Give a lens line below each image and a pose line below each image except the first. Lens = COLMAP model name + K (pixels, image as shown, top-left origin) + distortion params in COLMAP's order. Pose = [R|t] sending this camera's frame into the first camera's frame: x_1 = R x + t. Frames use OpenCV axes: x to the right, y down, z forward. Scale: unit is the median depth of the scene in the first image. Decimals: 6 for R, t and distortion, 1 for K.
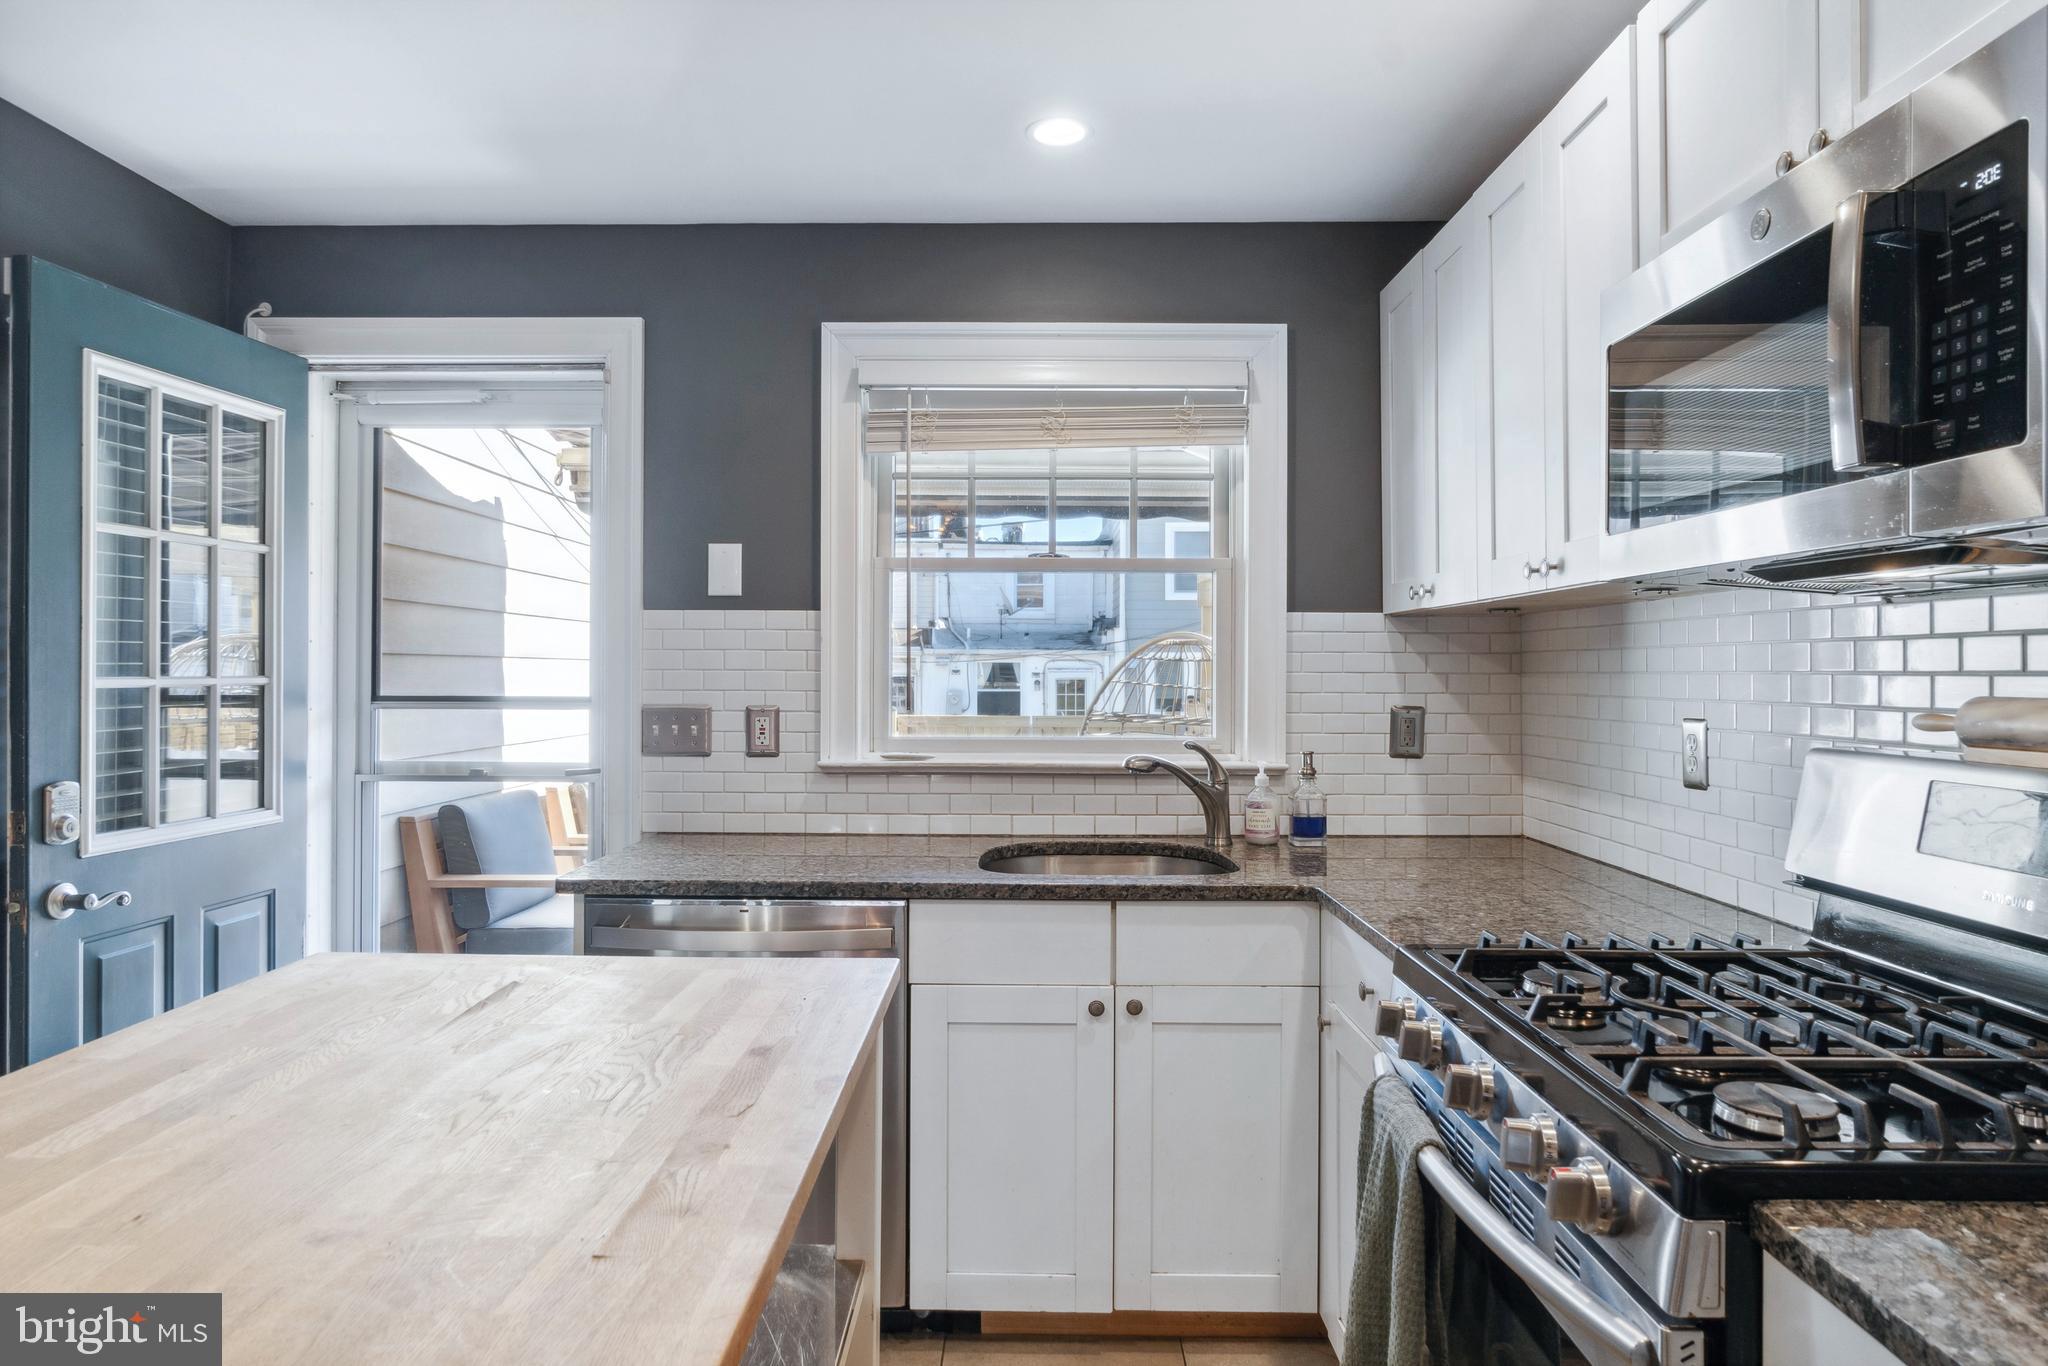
lens RADIAL K [[1233.3, 0, 1013.3], [0, 1233.3, 668.2], [0, 0, 1]] dist [-0.007959, -0.002300]
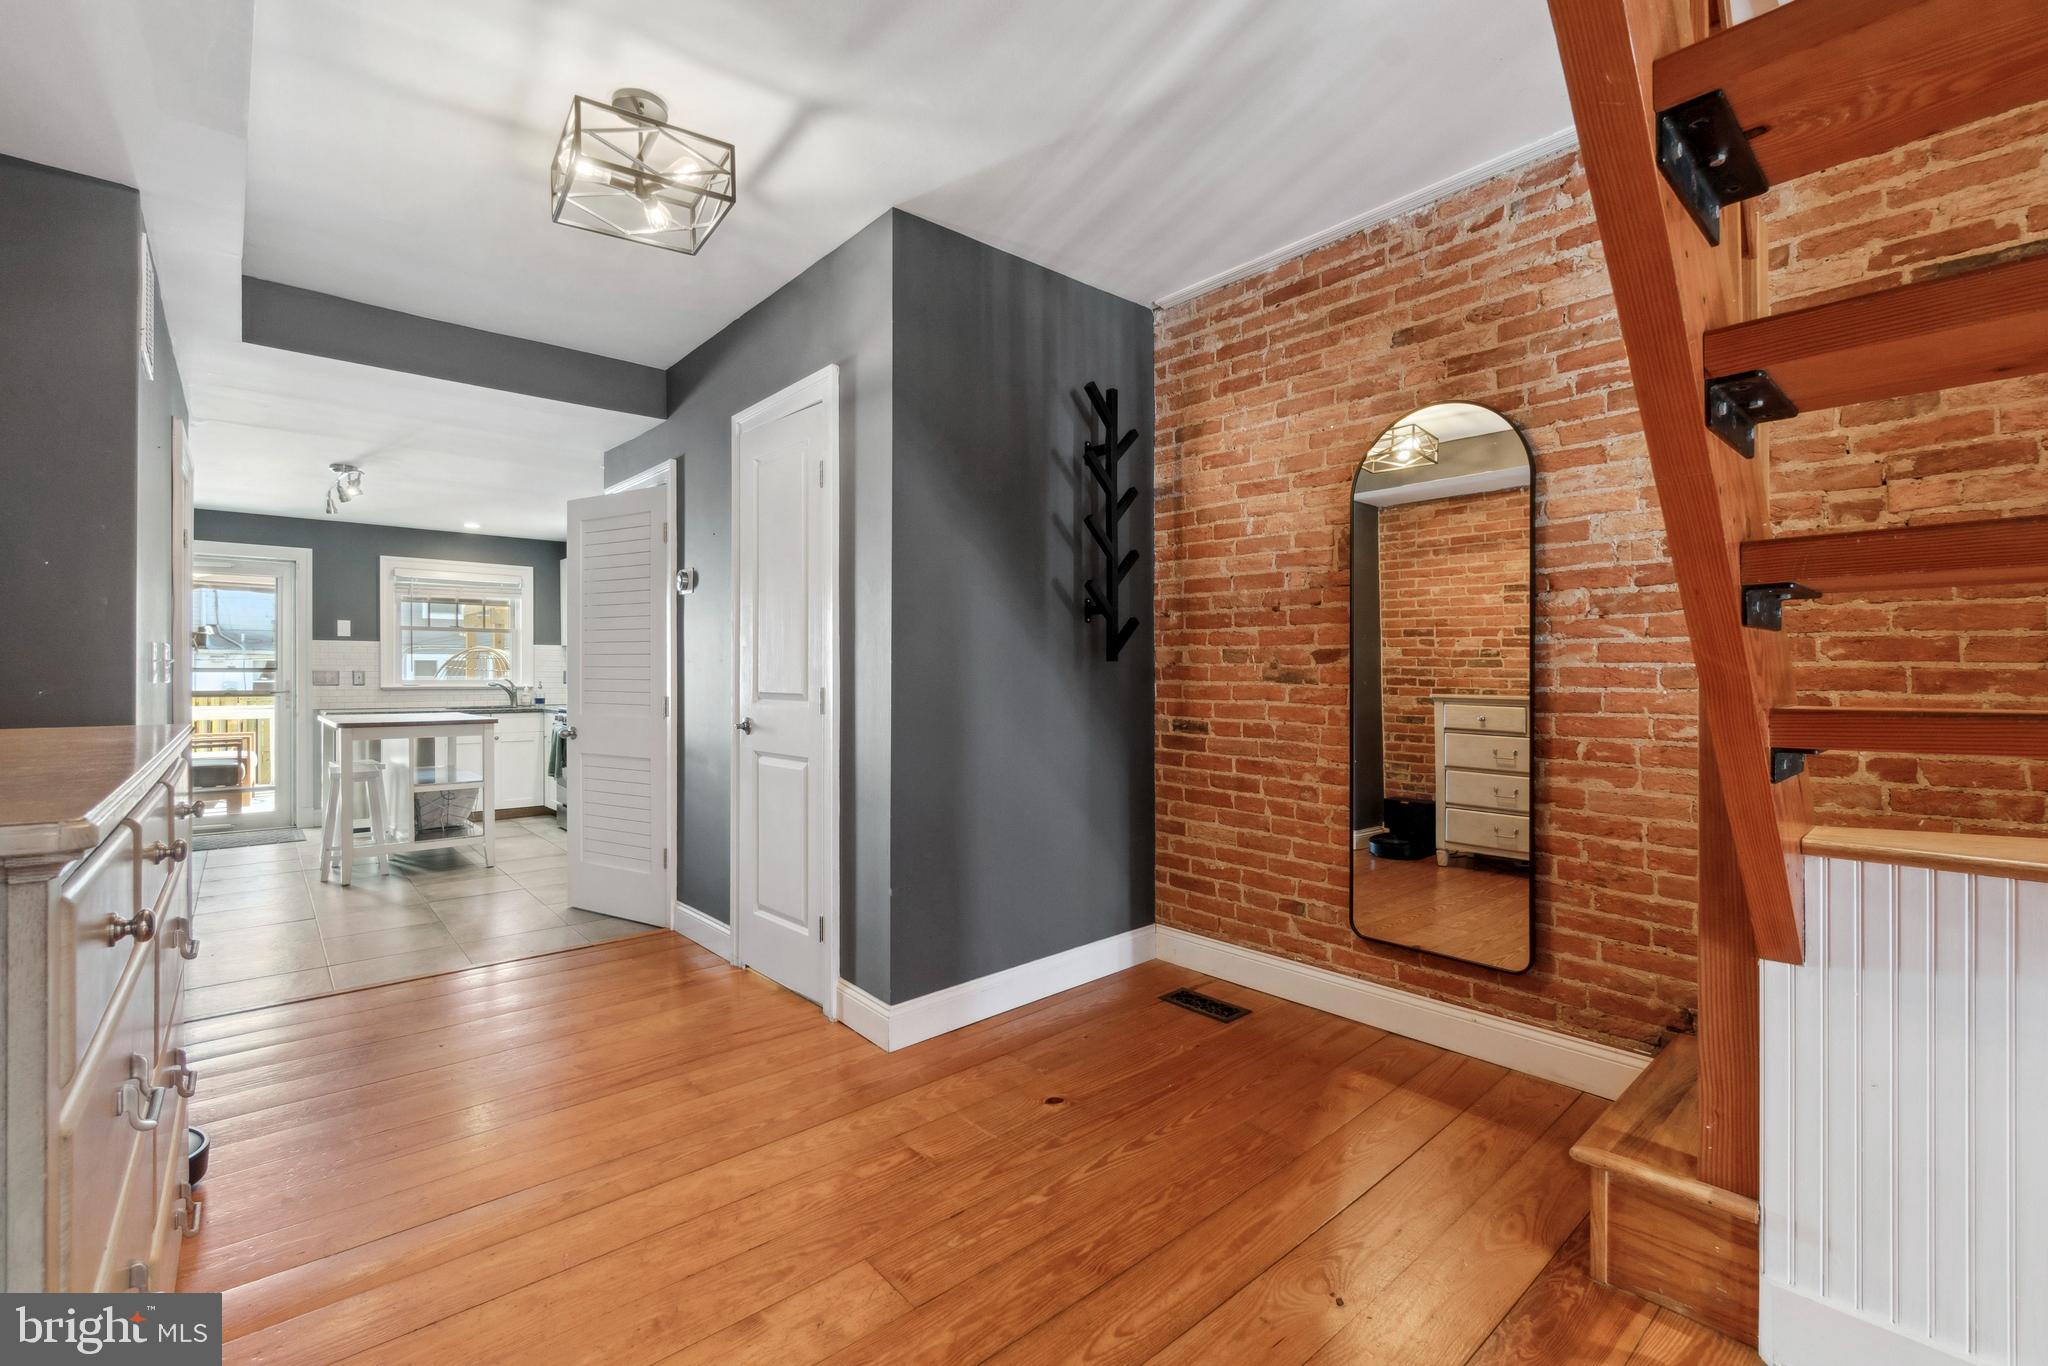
lens RADIAL K [[887.2, 0, 1016.8], [0, 887.2, 662.1], [0, 0, 1]] dist [-0.007751, 0.000305]
pose [[0.733115, 0.001568, 0.680103, -0.525282], [0.001643, 0.999990, -0.004076, 0.022116], [-0.680102, 0.004105, 0.733106, -1.954690]]
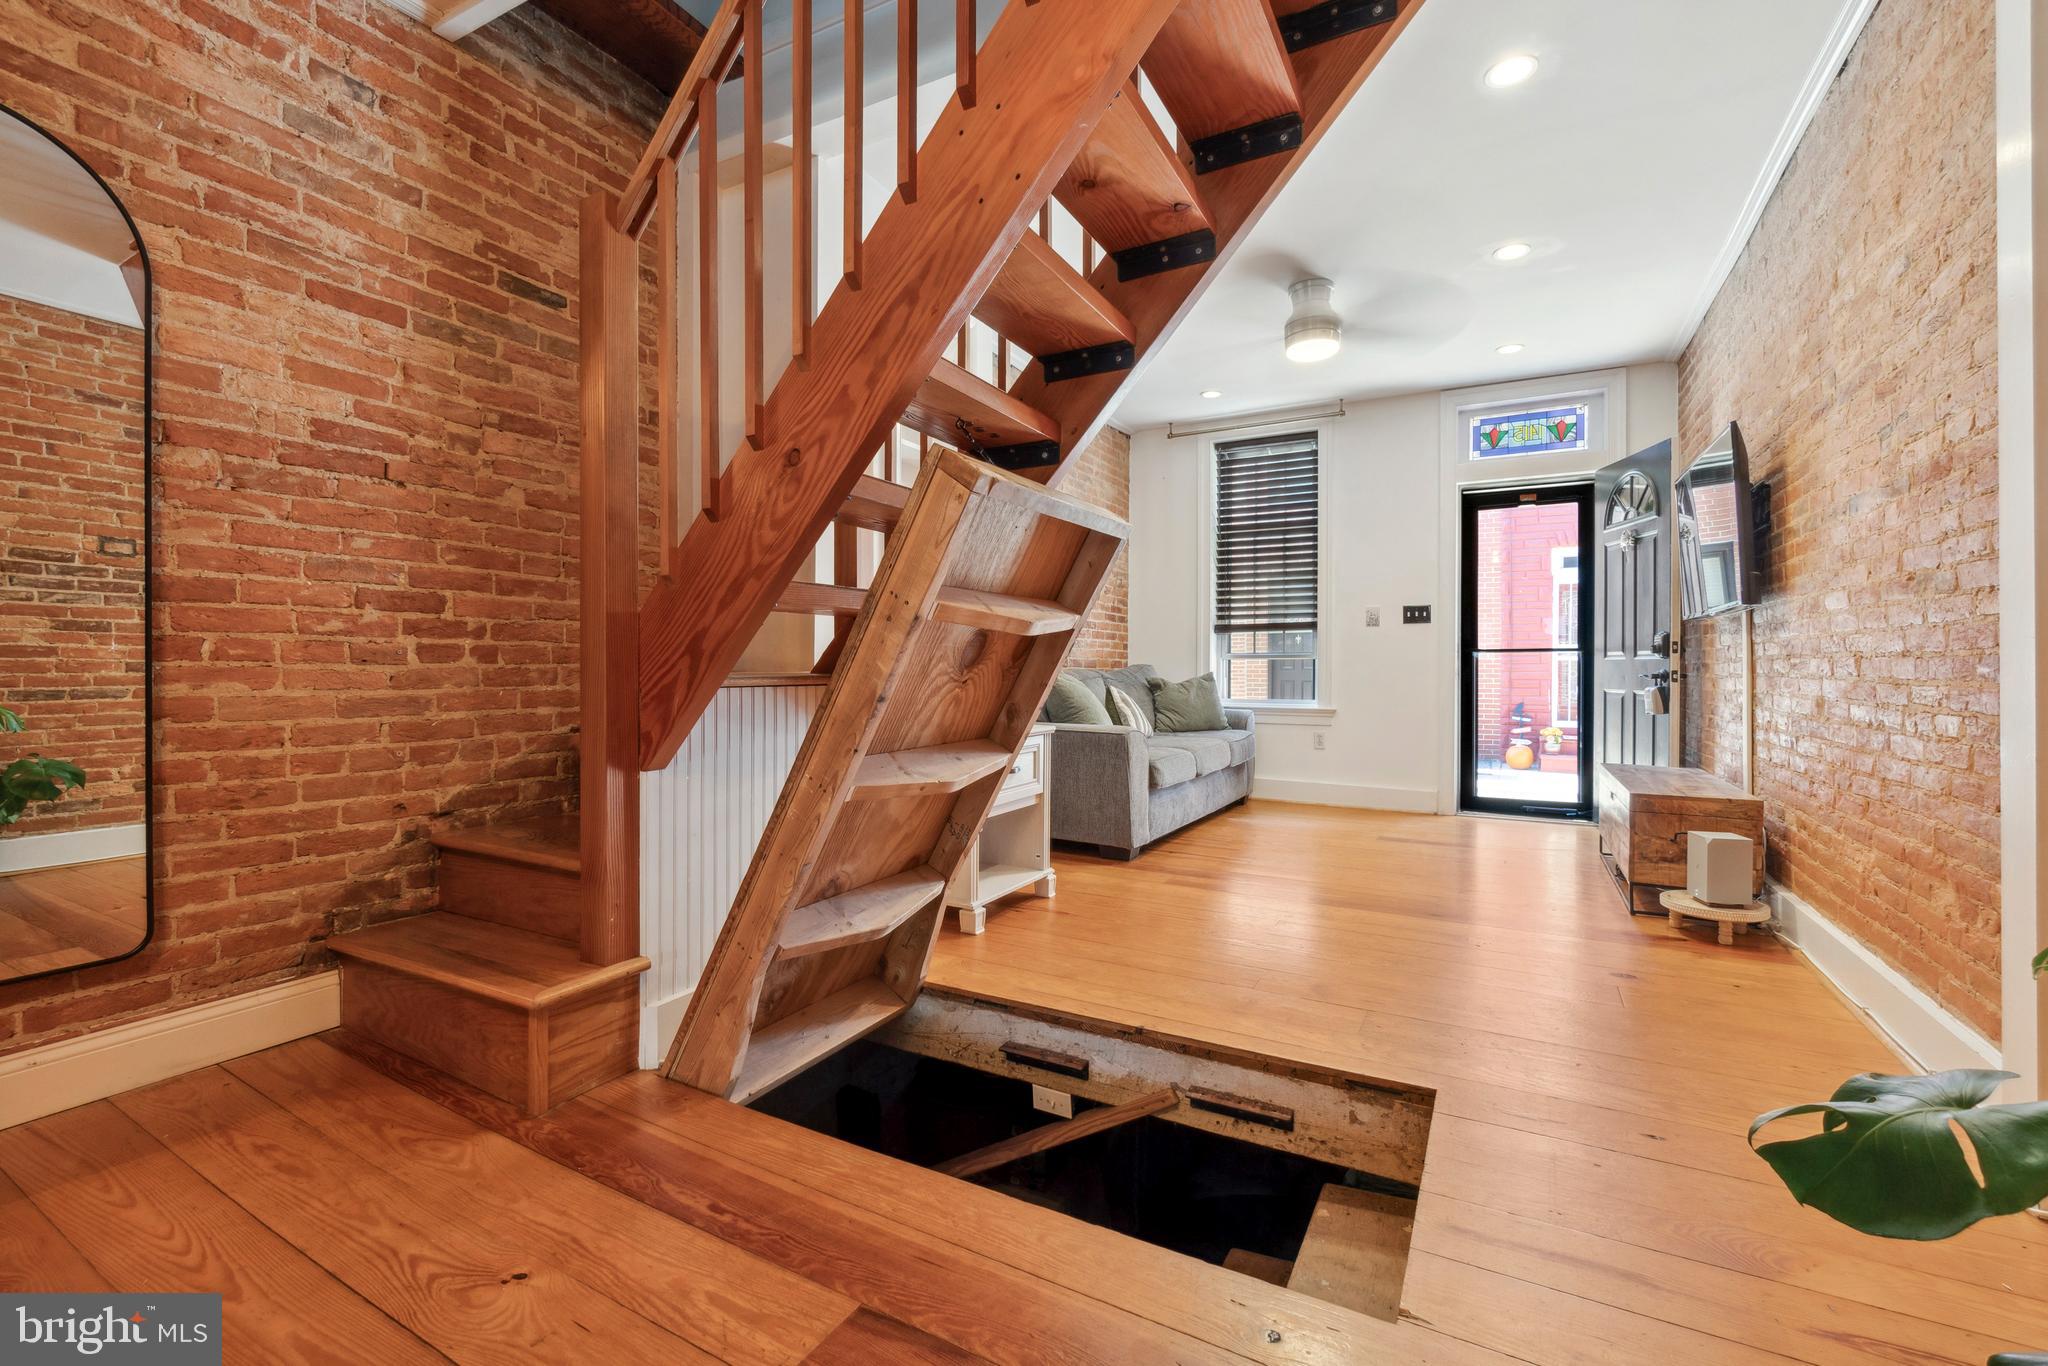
lens RADIAL K [[887.2, 0, 1021.2], [0, 887.2, 659.9], [0, 0, 1]] dist [-0.007751, 0.000305]
pose [[-0.892921, -0.002706, 0.450206, -0.430591], [-0.008132, 0.999916, -0.010120, 0.109628], [-0.450141, -0.012698, -0.892867, -1.405649]]
